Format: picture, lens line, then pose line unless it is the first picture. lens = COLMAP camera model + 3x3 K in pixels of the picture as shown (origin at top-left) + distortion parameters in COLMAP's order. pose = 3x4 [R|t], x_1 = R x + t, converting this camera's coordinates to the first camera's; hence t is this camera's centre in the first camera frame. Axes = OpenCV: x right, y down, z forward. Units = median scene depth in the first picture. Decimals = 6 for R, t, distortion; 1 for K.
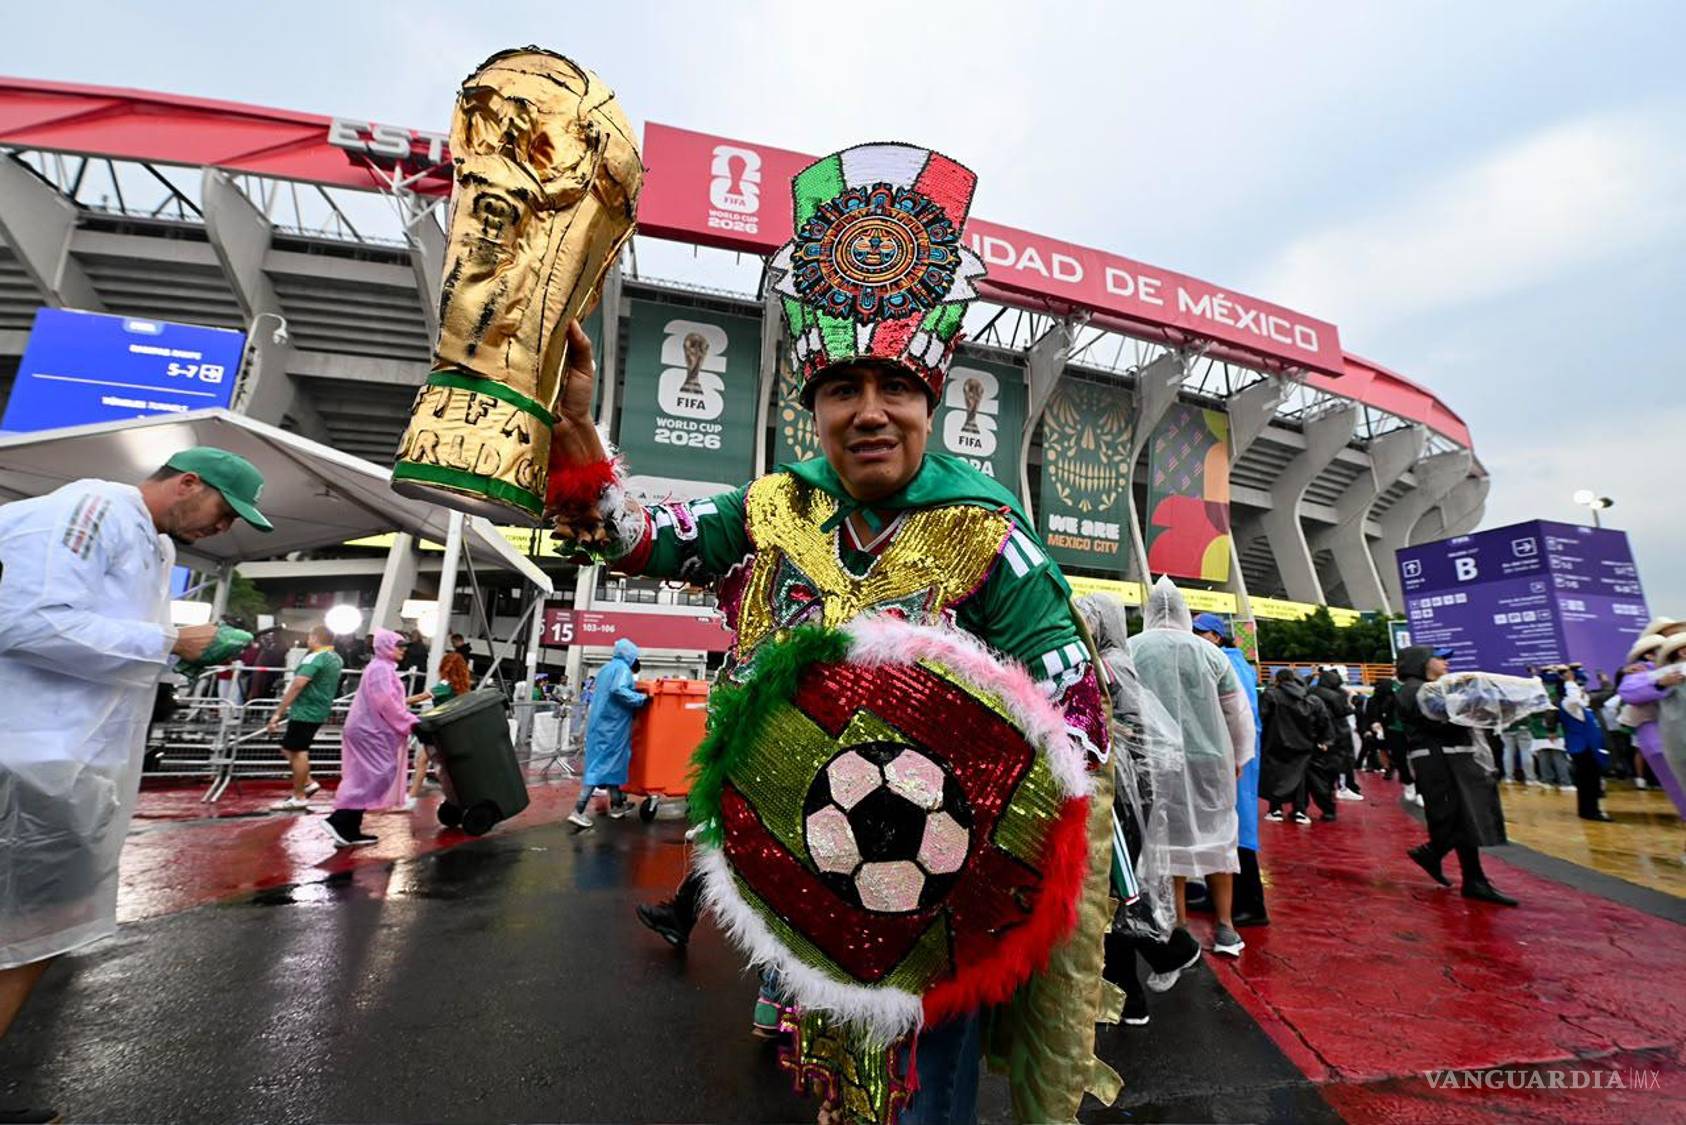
lens RADIAL K [[656.3, 0, 843.0], [0, 656.3, 562.5], [0, 0, 1]] dist [0.010905, -0.000071]
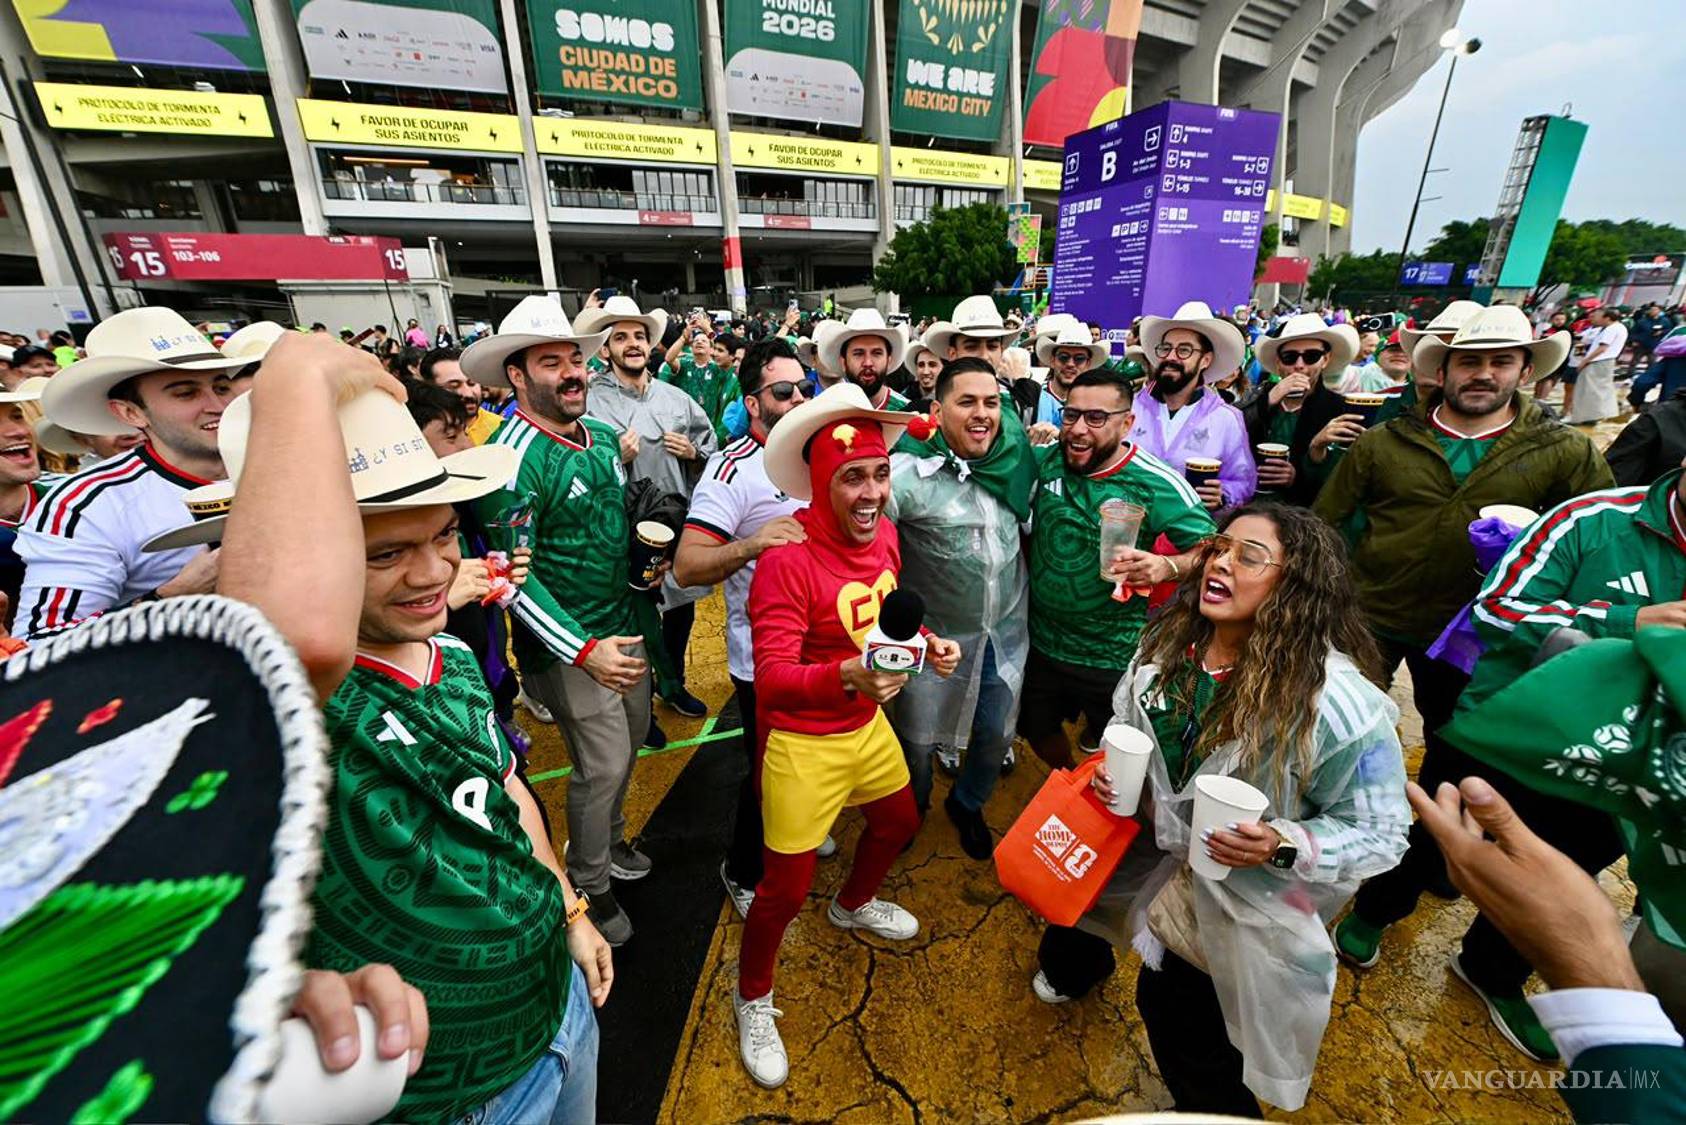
lens RADIAL K [[654.3, 0, 843.0], [0, 654.3, 562.5], [0, 0, 1]] dist [0.001634, 0.000236]
pose [[0.994795, -0.067185, 0.076610, 0.151981], [0.012868, 0.828655, 0.559612, -0.014238], [-0.101081, -0.555713, 0.825206, 0.006865]]
